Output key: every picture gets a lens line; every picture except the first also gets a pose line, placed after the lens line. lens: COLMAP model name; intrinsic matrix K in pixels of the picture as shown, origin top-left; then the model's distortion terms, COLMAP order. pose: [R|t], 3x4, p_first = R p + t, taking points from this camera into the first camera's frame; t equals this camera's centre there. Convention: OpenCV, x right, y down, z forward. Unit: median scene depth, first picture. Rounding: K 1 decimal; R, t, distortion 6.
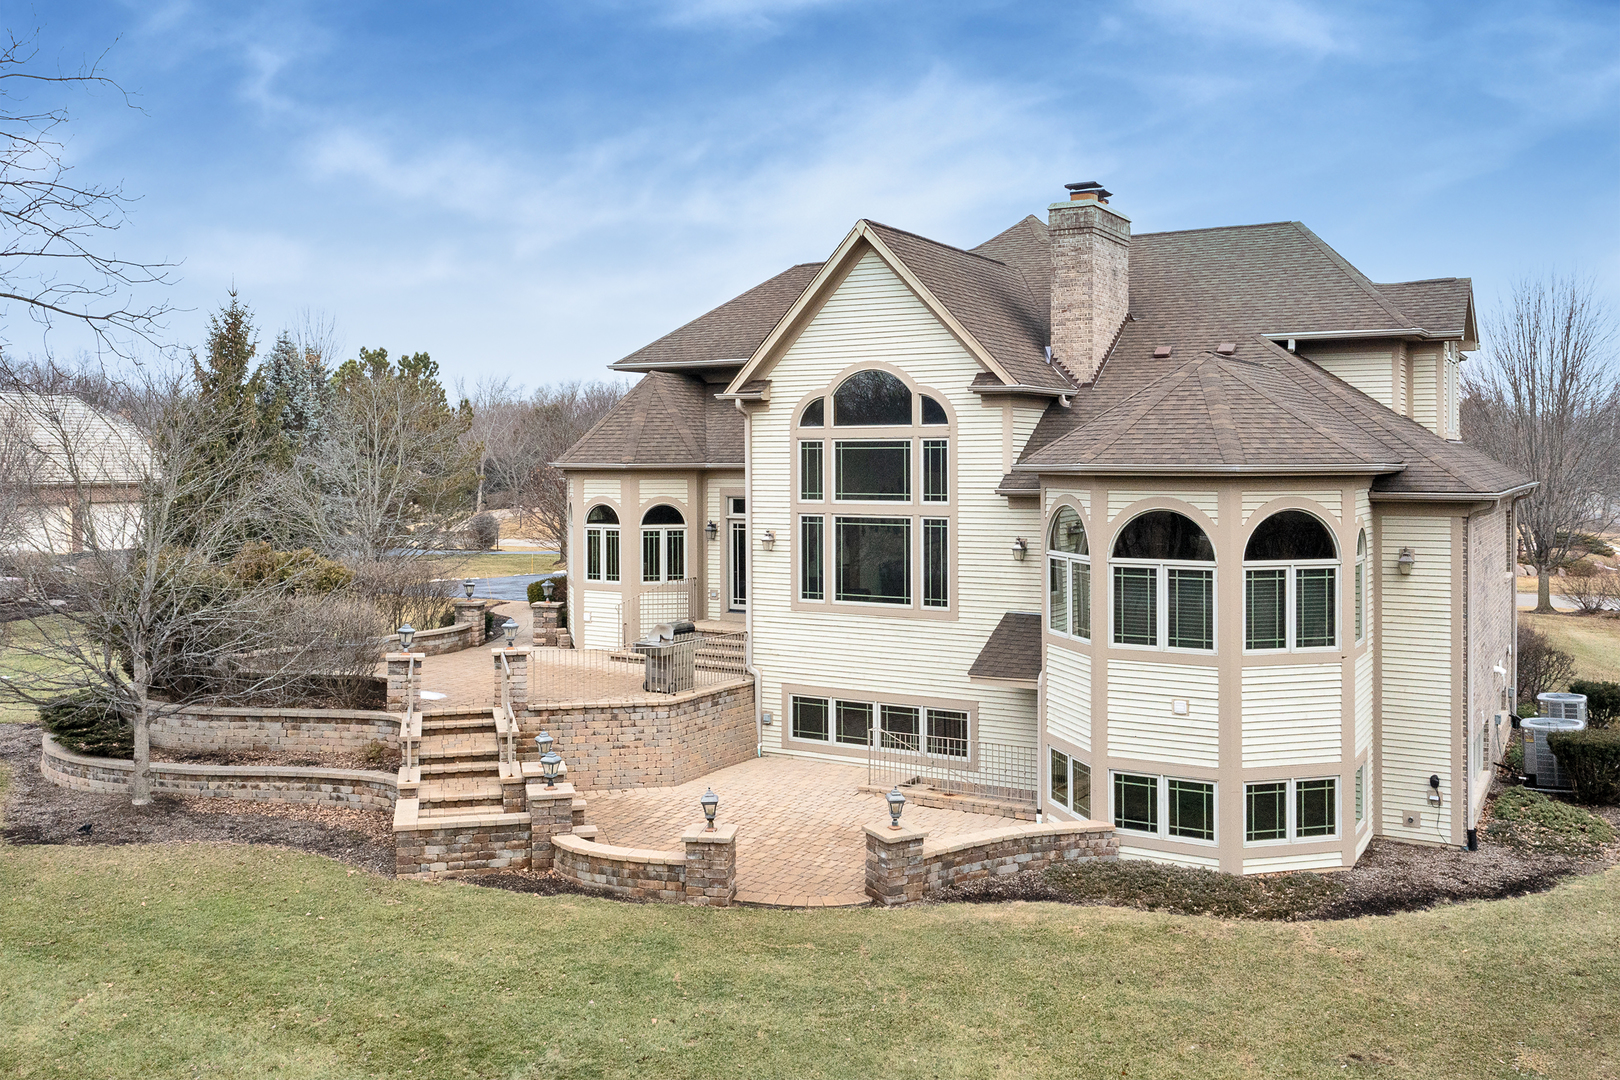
lens RADIAL K [[1322.3, 0, 810.0], [0, 1322.3, 540.0], [0, 0, 1]] dist [-0.006388, -0.006337]
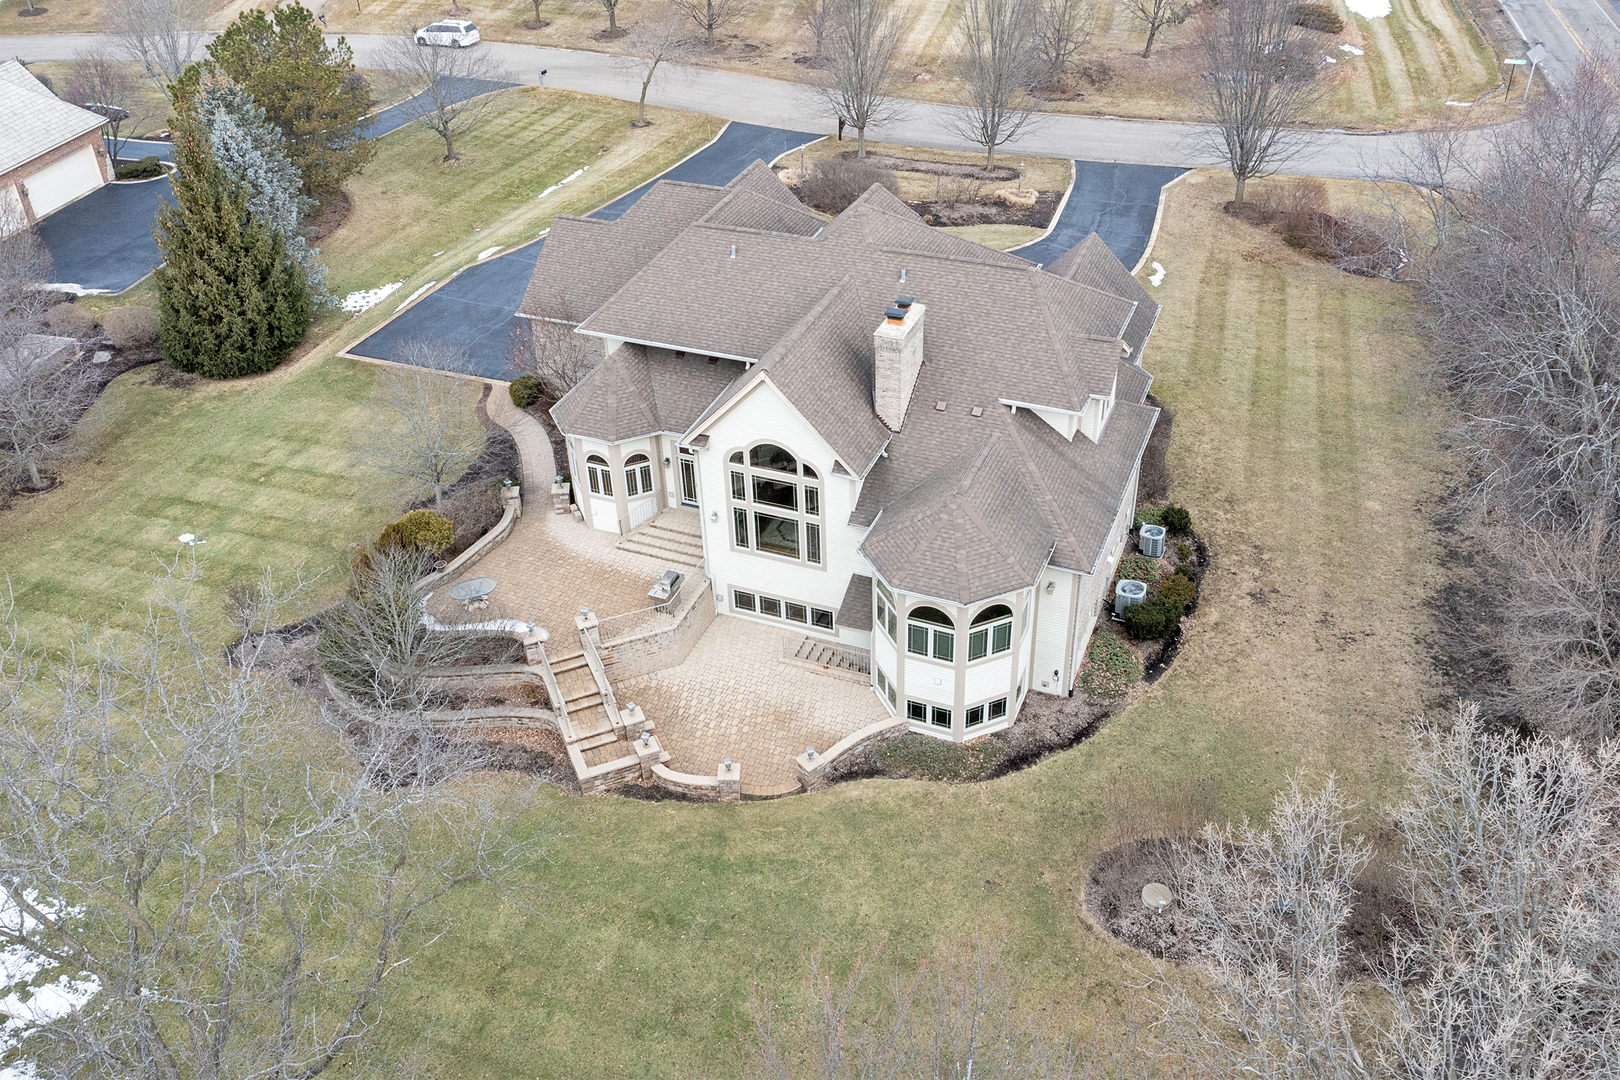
lens RADIAL K [[1271.4, 0, 810.0], [0, 1271.4, 540.0], [0, 0, 1]] dist [-0.012586, -0.005011]
pose [[0.988977, -0.104147, 0.105254, -0.090053], [0.029846, 0.836456, 0.547221, -0.922754], [-0.145032, -0.538047, 0.830344, -0.427682]]
